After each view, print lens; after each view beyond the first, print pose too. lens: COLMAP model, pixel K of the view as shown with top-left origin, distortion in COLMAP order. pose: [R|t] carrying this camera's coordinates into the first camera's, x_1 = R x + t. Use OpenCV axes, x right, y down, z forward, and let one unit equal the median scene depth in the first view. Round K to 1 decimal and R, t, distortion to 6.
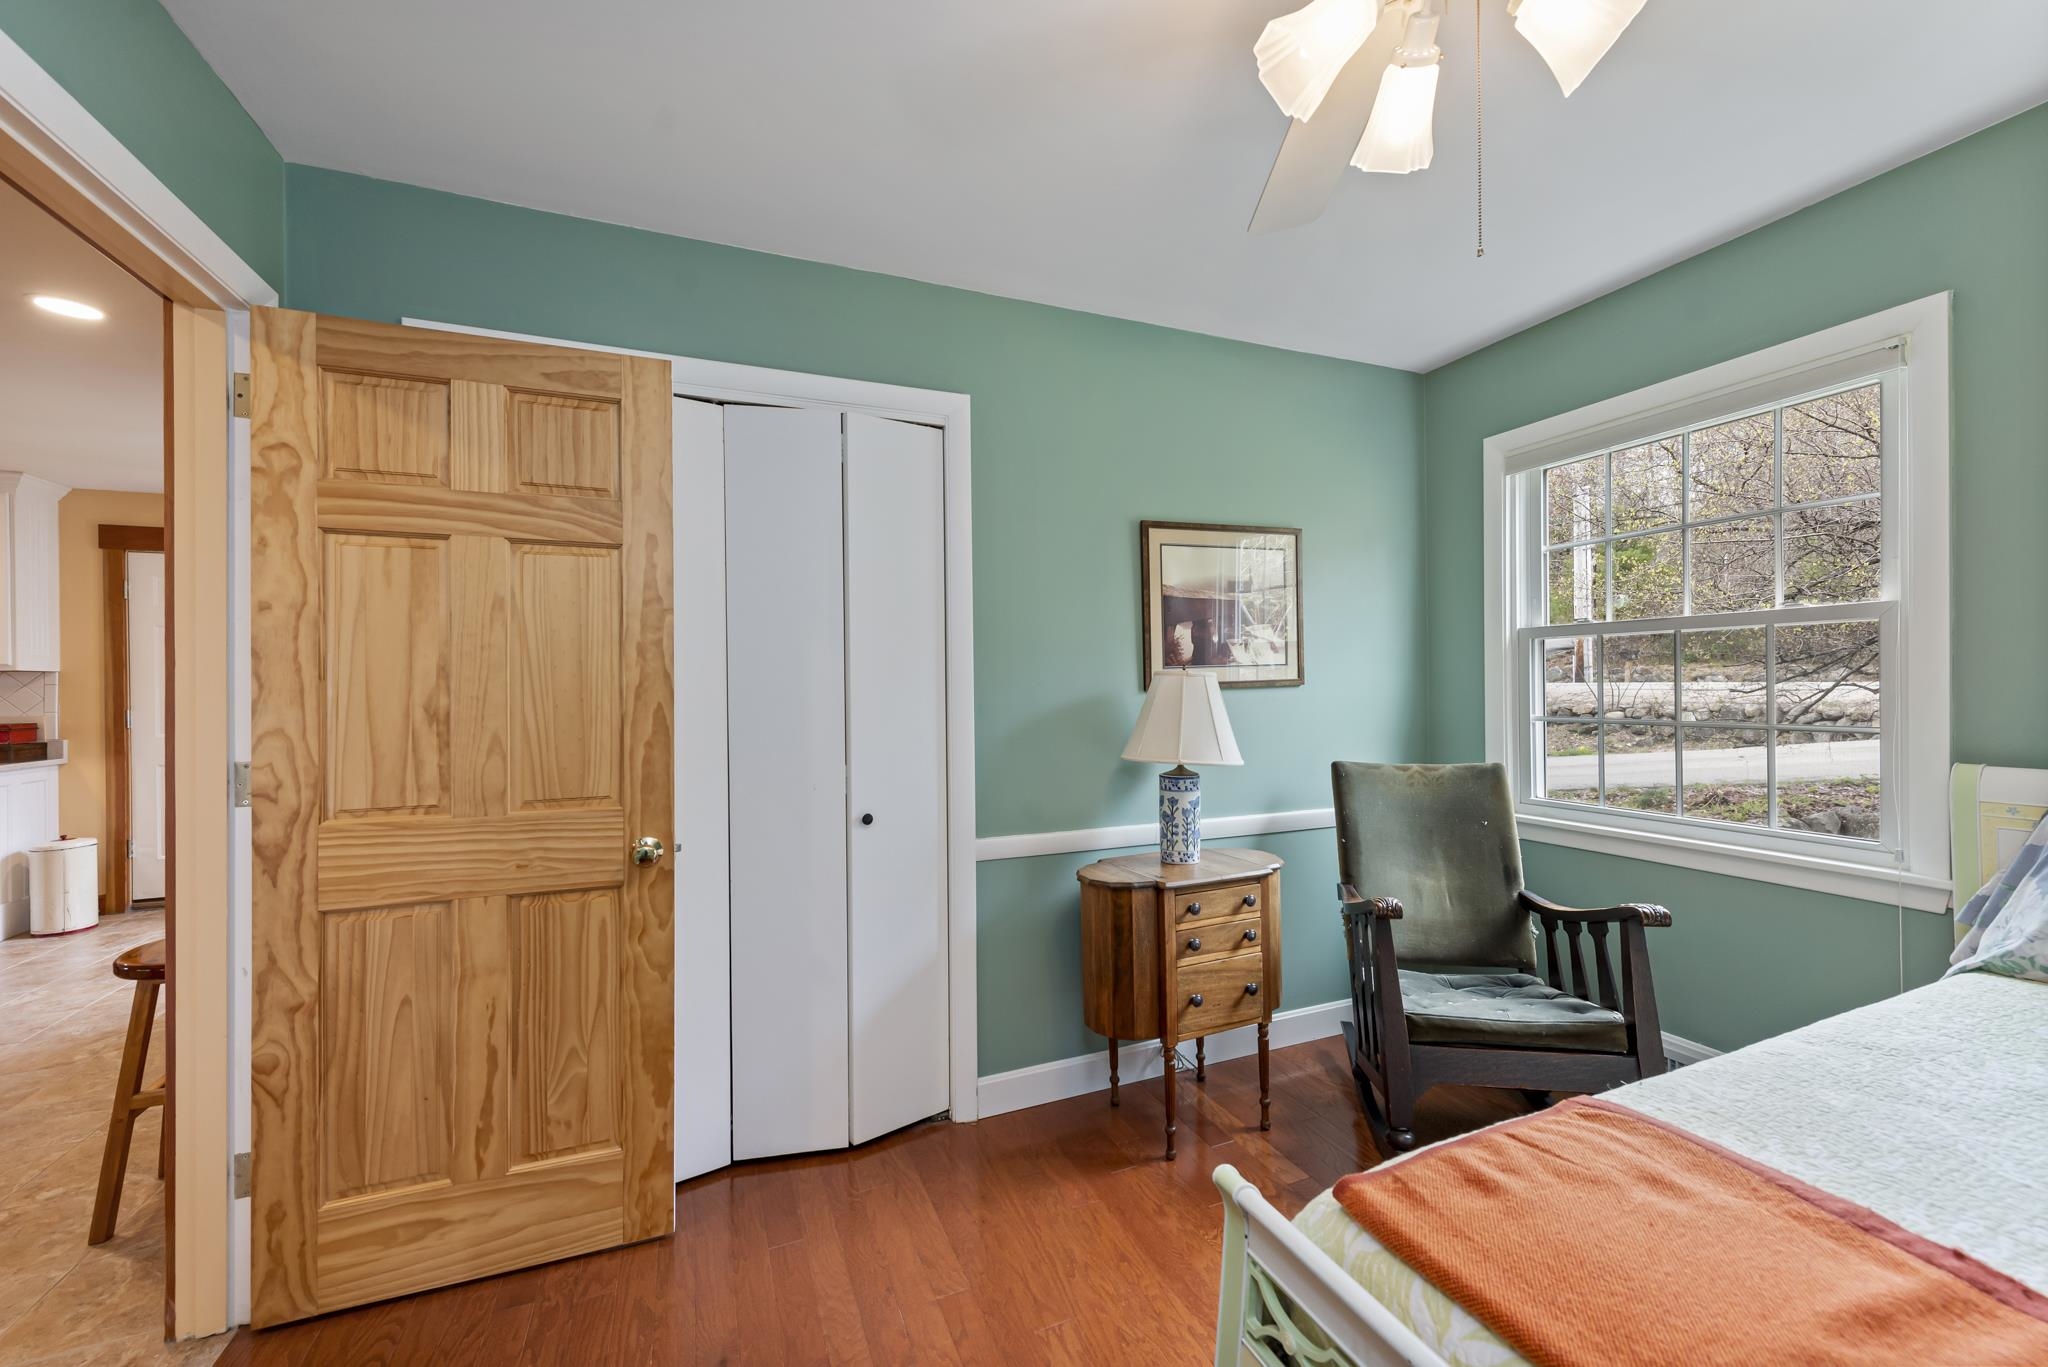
lens RADIAL K [[774.3, 0, 1028.4], [0, 774.3, 696.3], [0, 0, 1]] dist [-0.001285, -0.000245]
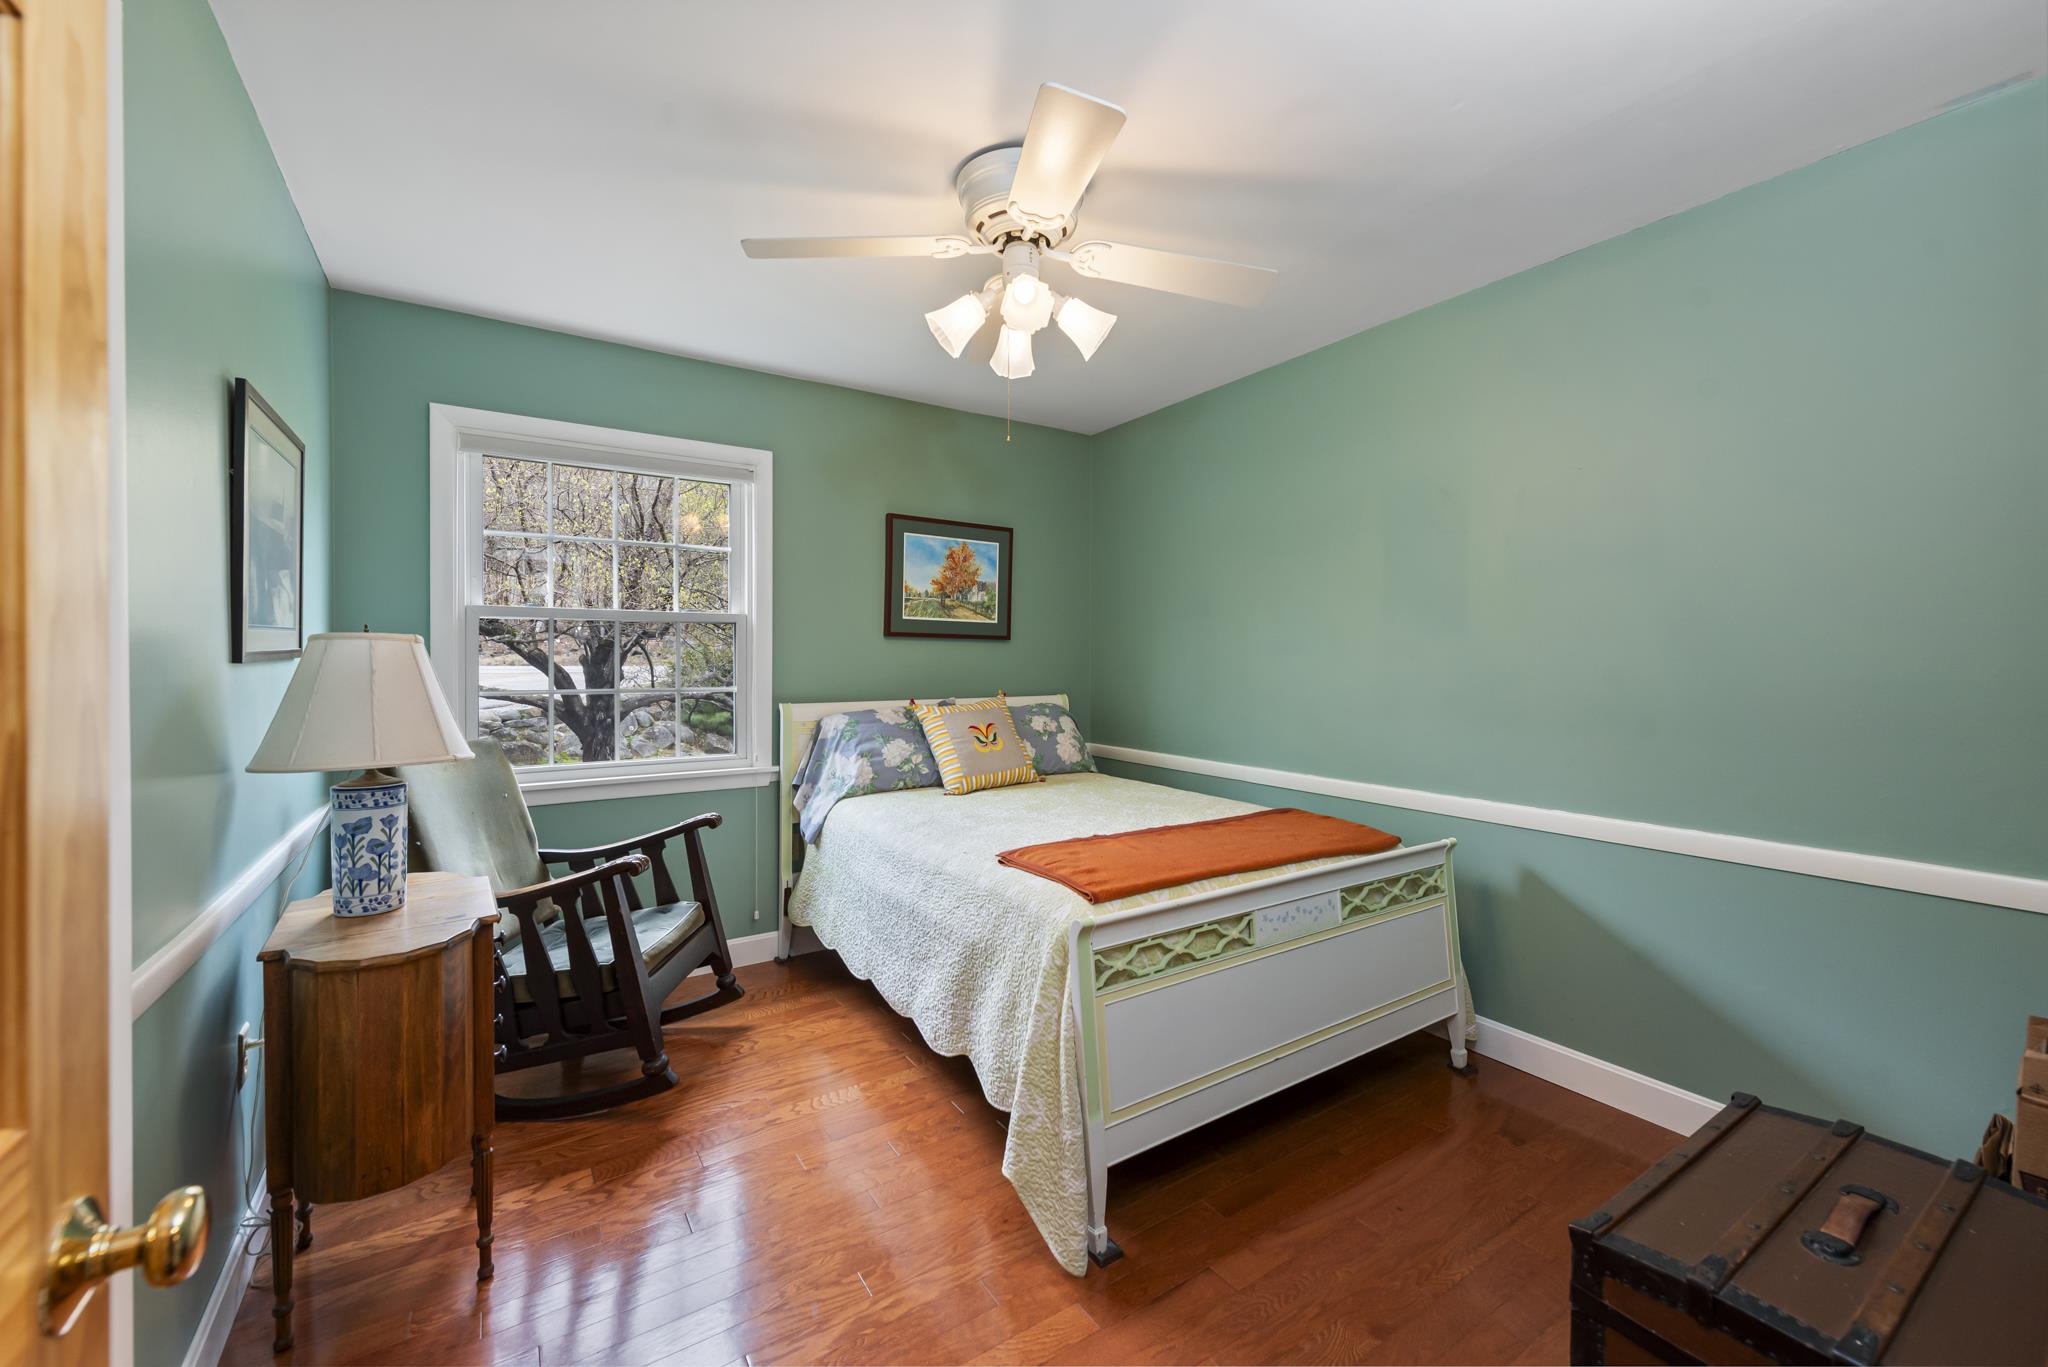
lens RADIAL K [[798.2, 0, 1024.6], [0, 798.2, 673.5], [0, 0, 1]] dist [0.020443, -0.002874]
pose [[-0.176248, -0.002319, 0.984343, -0.626573], [0.024913, 0.999666, 0.006816, 0.012403], [-0.984031, 0.025725, -0.176131, 0.560956]]
